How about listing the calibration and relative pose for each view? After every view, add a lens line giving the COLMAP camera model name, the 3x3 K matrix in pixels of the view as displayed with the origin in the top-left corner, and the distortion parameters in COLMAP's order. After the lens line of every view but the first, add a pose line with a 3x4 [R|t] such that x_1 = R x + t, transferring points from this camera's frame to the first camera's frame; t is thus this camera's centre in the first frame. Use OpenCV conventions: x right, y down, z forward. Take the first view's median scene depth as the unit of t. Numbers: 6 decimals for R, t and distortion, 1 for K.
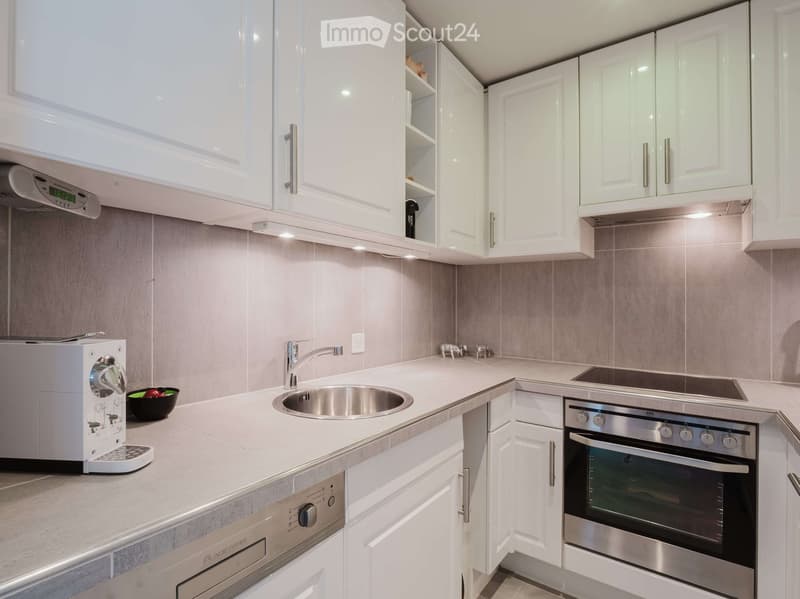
lens RADIAL K [[406.3, 0, 396.6], [0, 406.3, 295.2], [0, 0, 1]] dist [-0.011321, -0.000451]
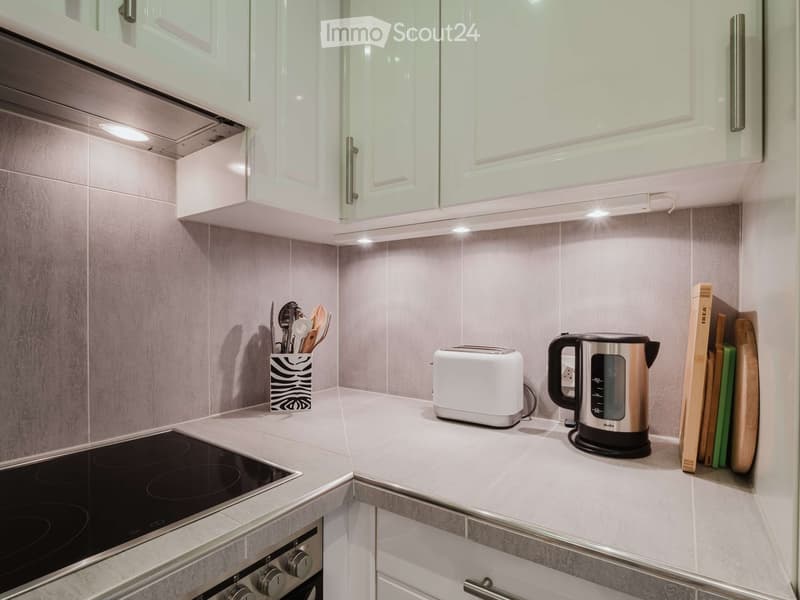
lens RADIAL K [[406.3, 0, 394.3], [0, 406.3, 307.2], [0, 0, 1]] dist [-0.011321, -0.000451]
pose [[-0.017788, -0.009624, 0.999795, 0.222842], [-0.019301, 0.999771, 0.009280, 0.014633], [-0.999655, -0.019132, -0.017970, 0.662636]]
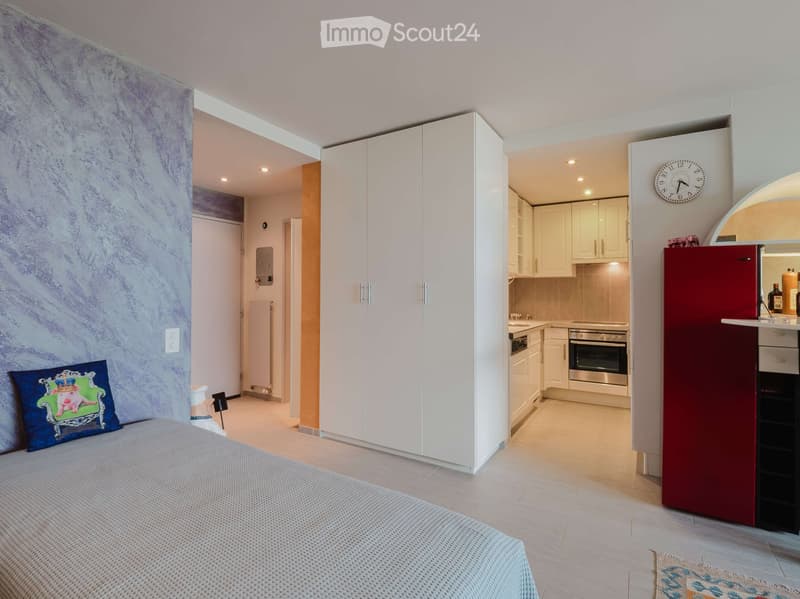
lens RADIAL K [[406.3, 0, 389.2], [0, 406.3, 289.7], [0, 0, 1]] dist [-0.011321, -0.000451]
pose [[0.997068, -0.005426, 0.076330, -0.990011], [0.005306, 0.999984, 0.001774, -0.032416], [-0.076338, -0.001364, 0.997081, -1.633145]]
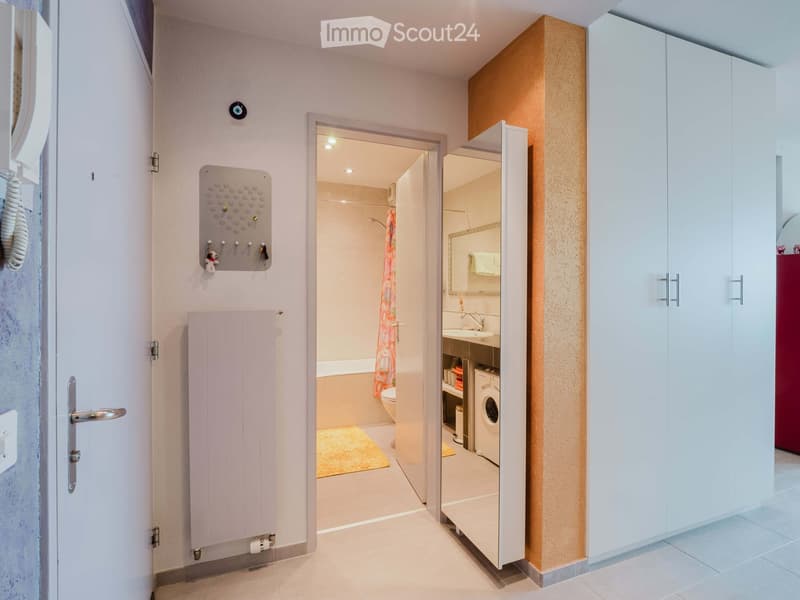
lens RADIAL K [[406.3, 0, 399.4], [0, 406.3, 298.5], [0, 0, 1]] dist [-0.011321, -0.000451]
pose [[0.520688, -0.016557, 0.853586, -2.271009], [-0.003453, 0.999763, 0.021499, -0.012007], [-0.853740, -0.014142, 0.520508, 0.248076]]
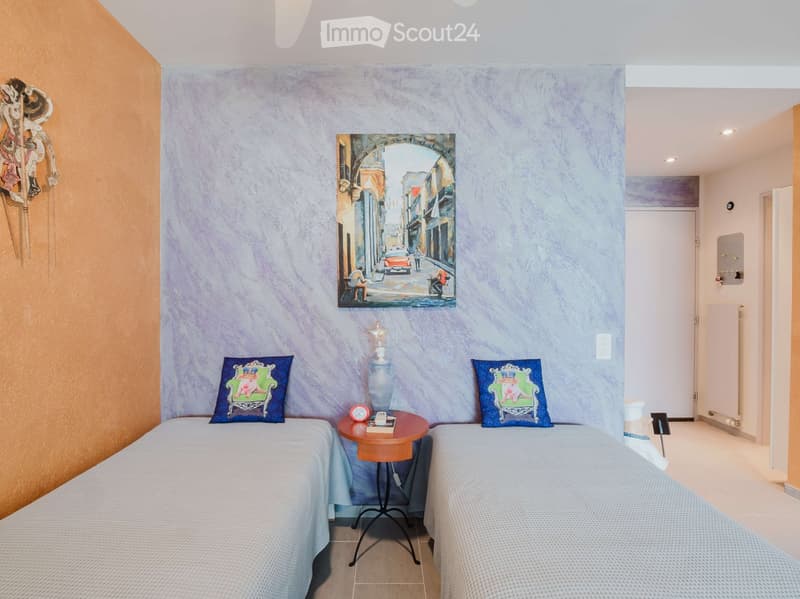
lens RADIAL K [[406.3, 0, 395.7], [0, 406.3, 301.5], [0, 0, 1]] dist [-0.011321, -0.000451]
pose [[0.595681, 0.002853, -0.803216, -0.975483], [0.018470, 0.999681, 0.017248, -0.040488], [0.803009, -0.025109, 0.595438, -1.472971]]
